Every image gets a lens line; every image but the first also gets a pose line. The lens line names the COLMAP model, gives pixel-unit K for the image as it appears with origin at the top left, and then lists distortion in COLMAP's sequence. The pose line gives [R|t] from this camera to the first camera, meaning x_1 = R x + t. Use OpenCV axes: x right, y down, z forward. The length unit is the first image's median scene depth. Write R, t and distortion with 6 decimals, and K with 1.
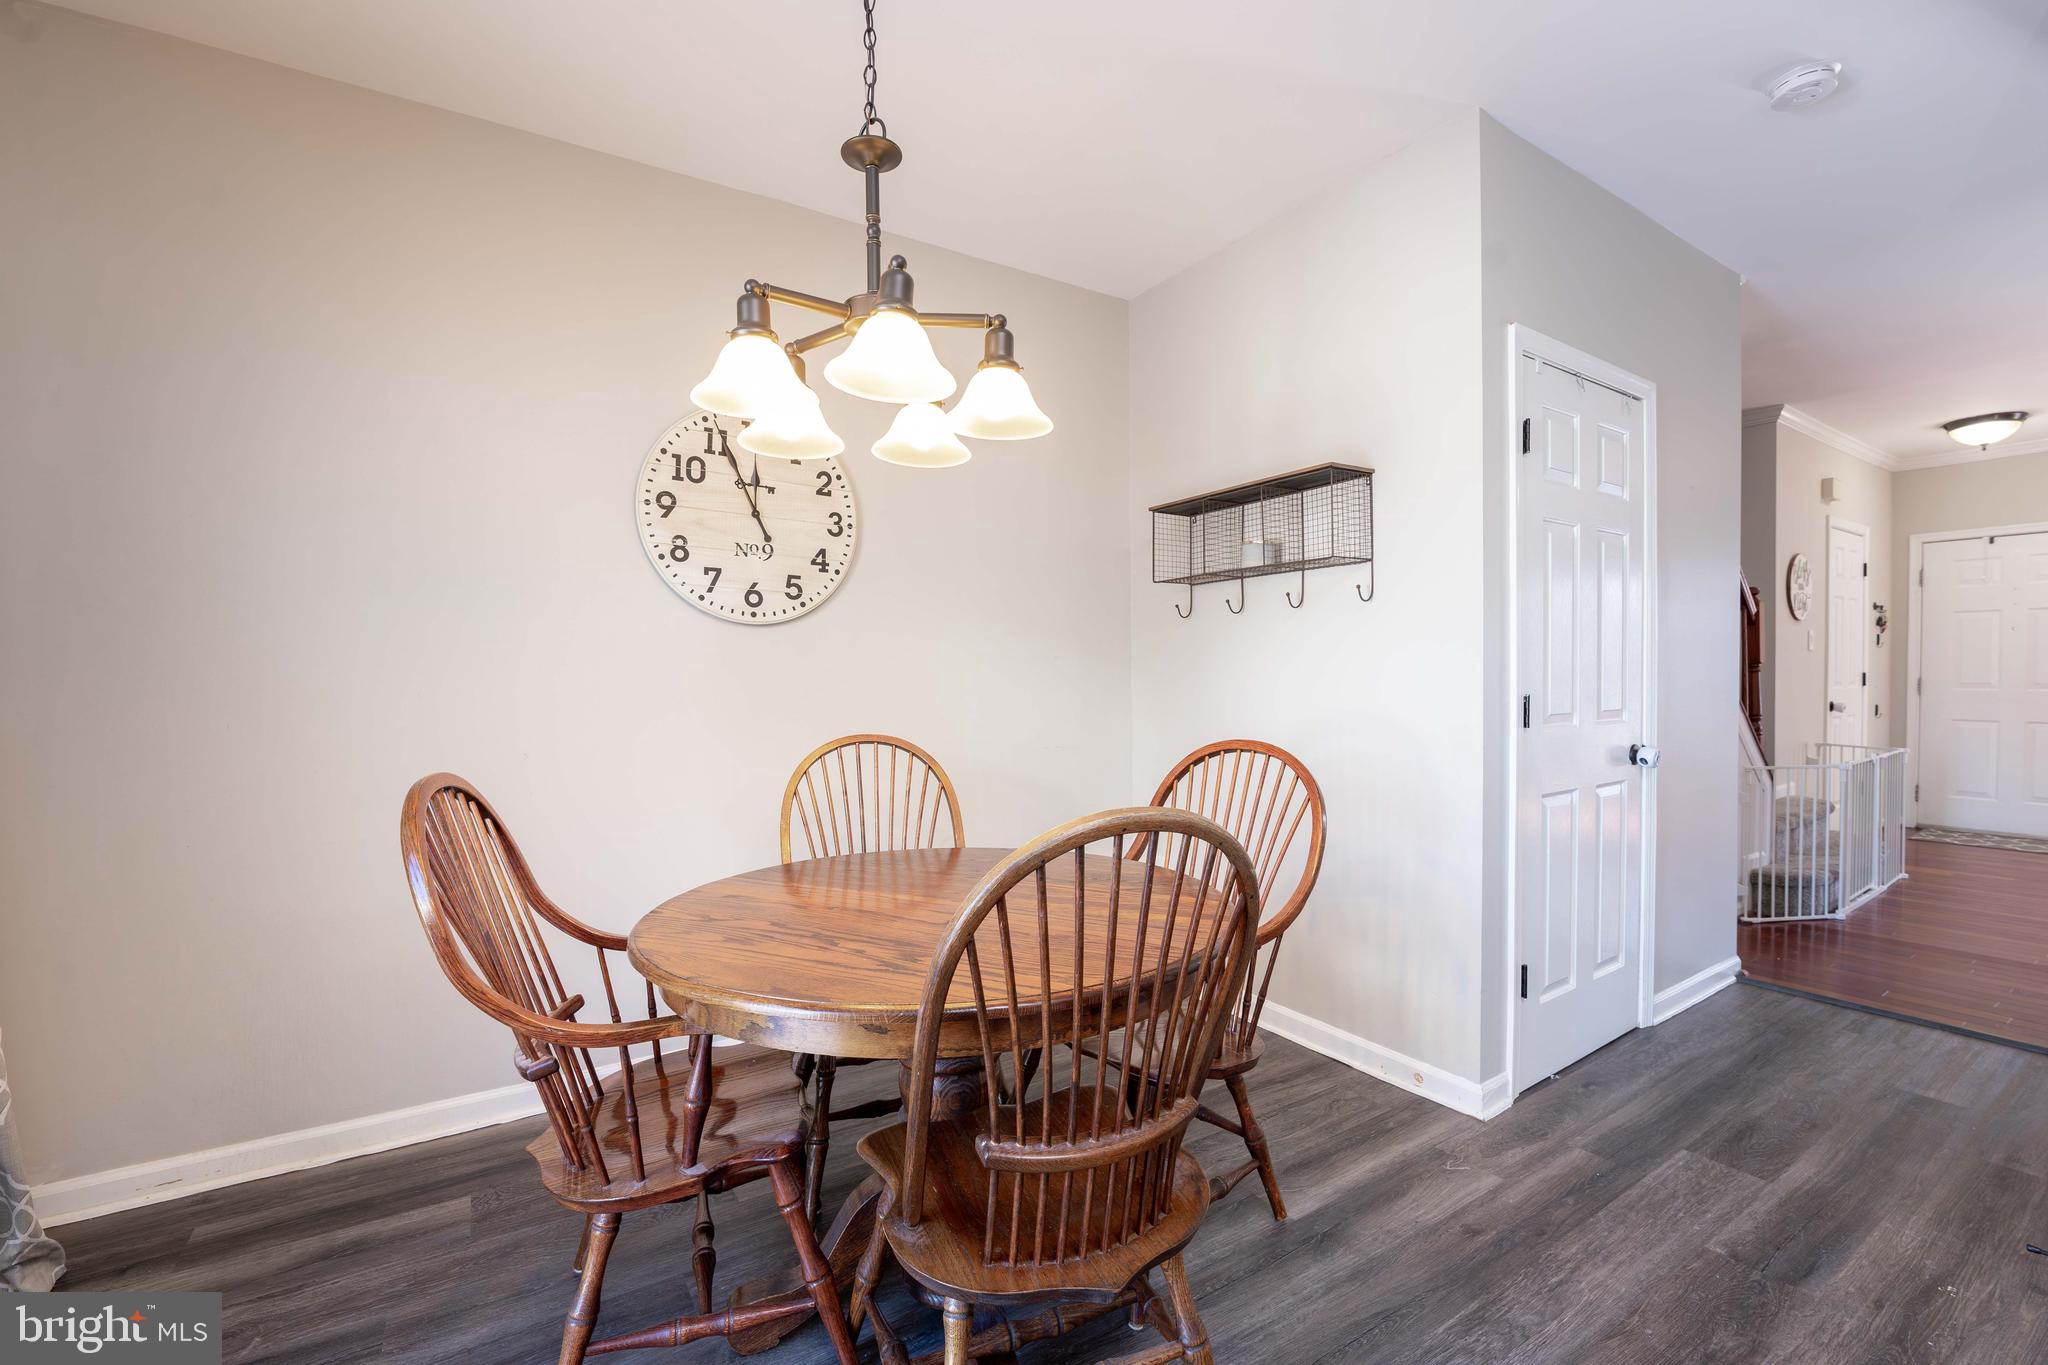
lens RADIAL K [[852.4, 0, 1029.6], [0, 852.4, 689.6], [0, 0, 1]] dist [-0.009371, 0.001570]
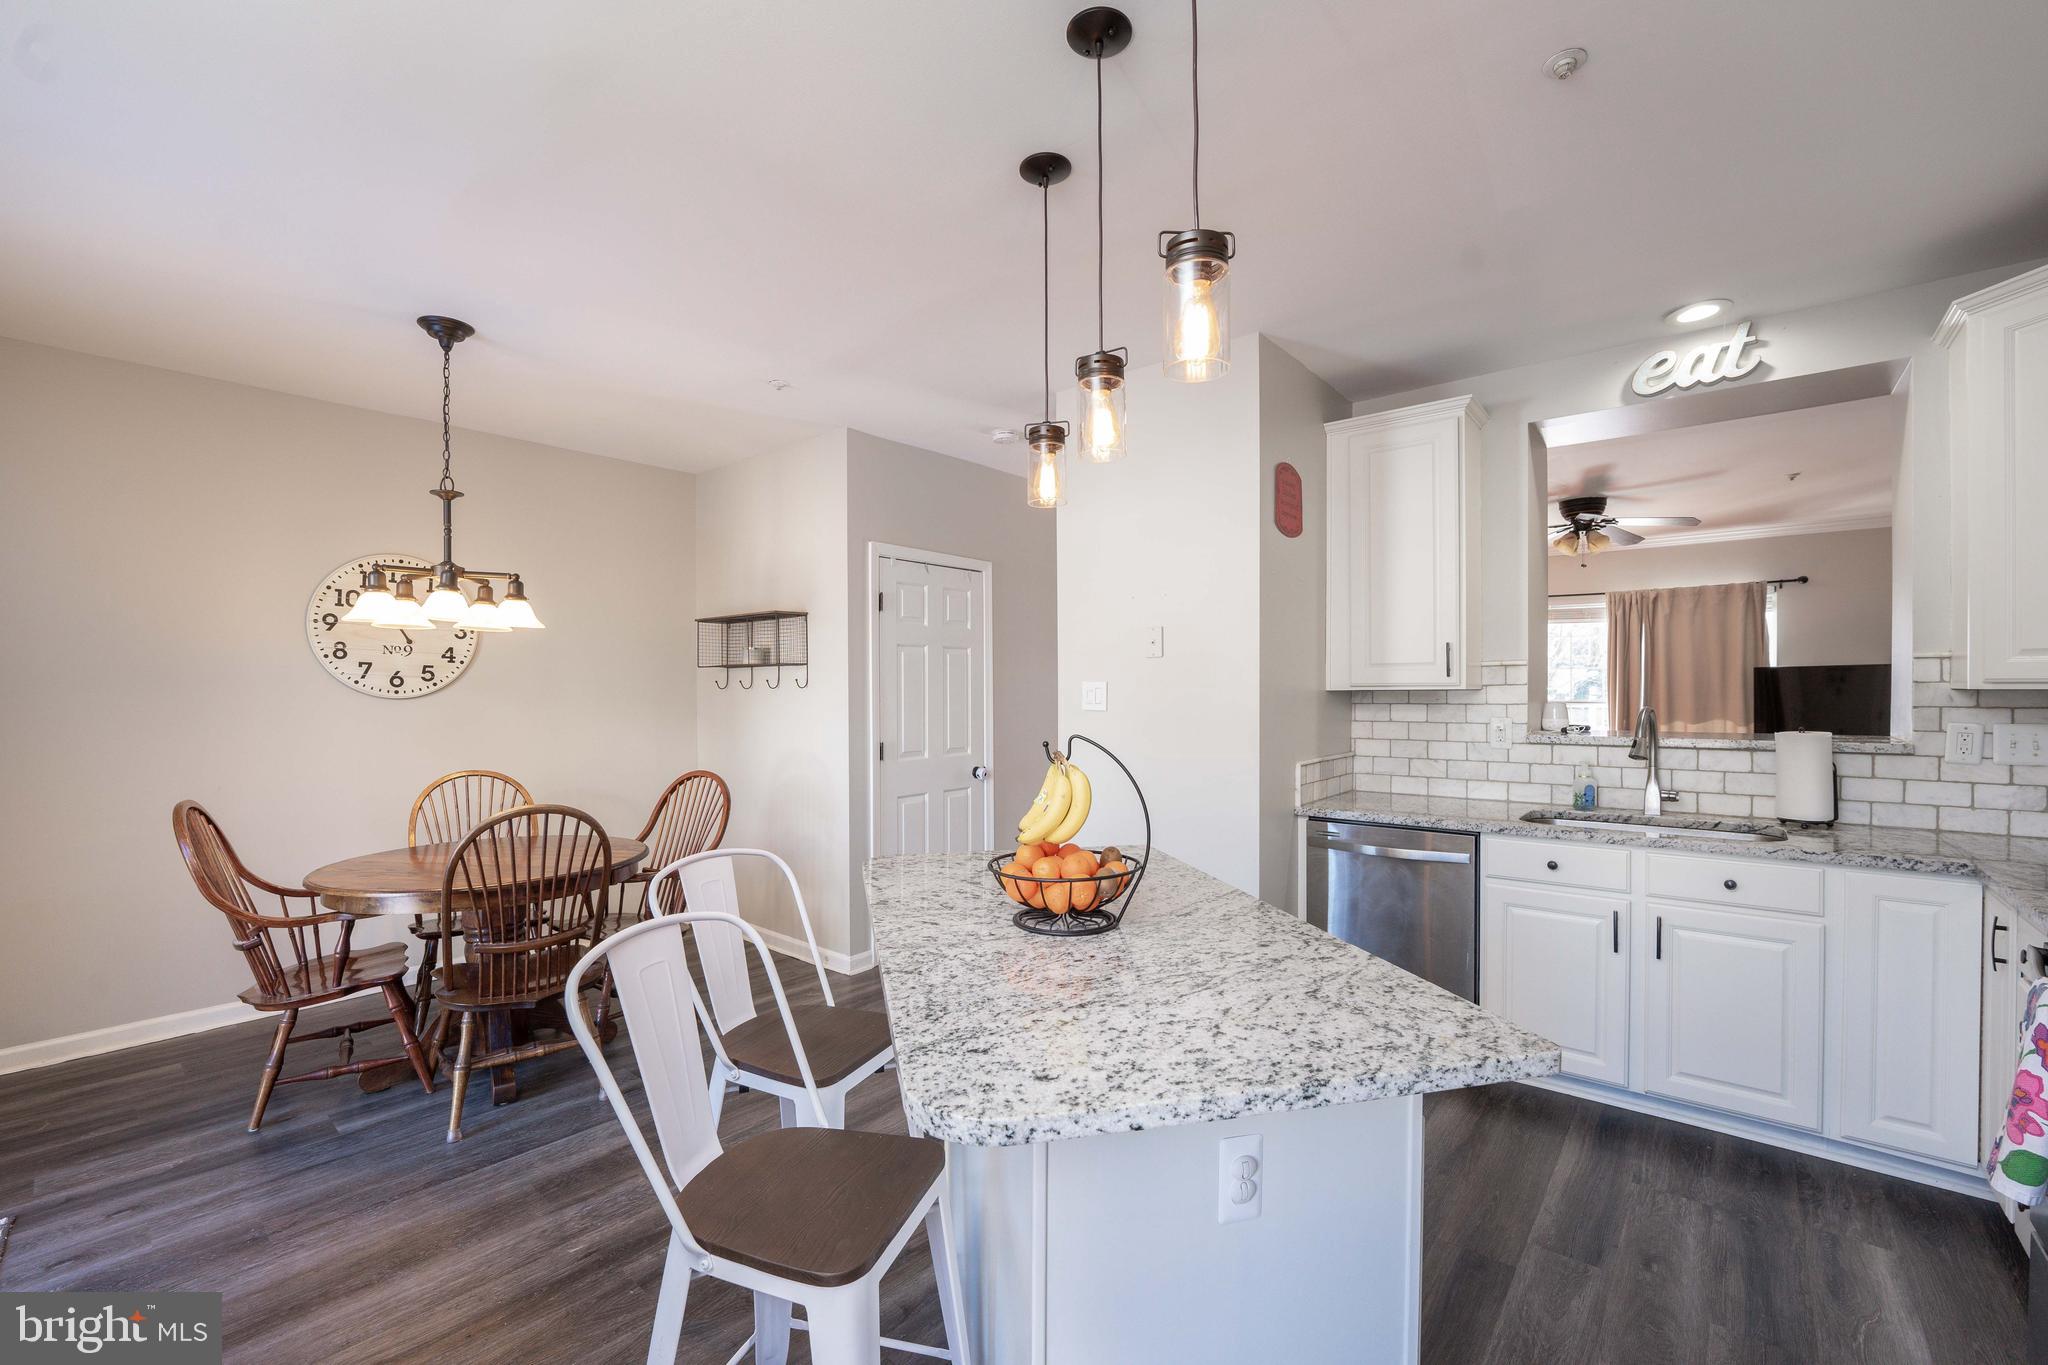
lens RADIAL K [[852.4, 0, 1024.7], [0, 852.4, 693.0], [0, 0, 1]] dist [-0.009371, 0.001570]
pose [[0.962027, 0.008102, 0.272835, 0.364118], [-0.006252, 0.999951, -0.007648, -0.085370], [-0.272884, 0.005652, 0.962030, -0.817405]]
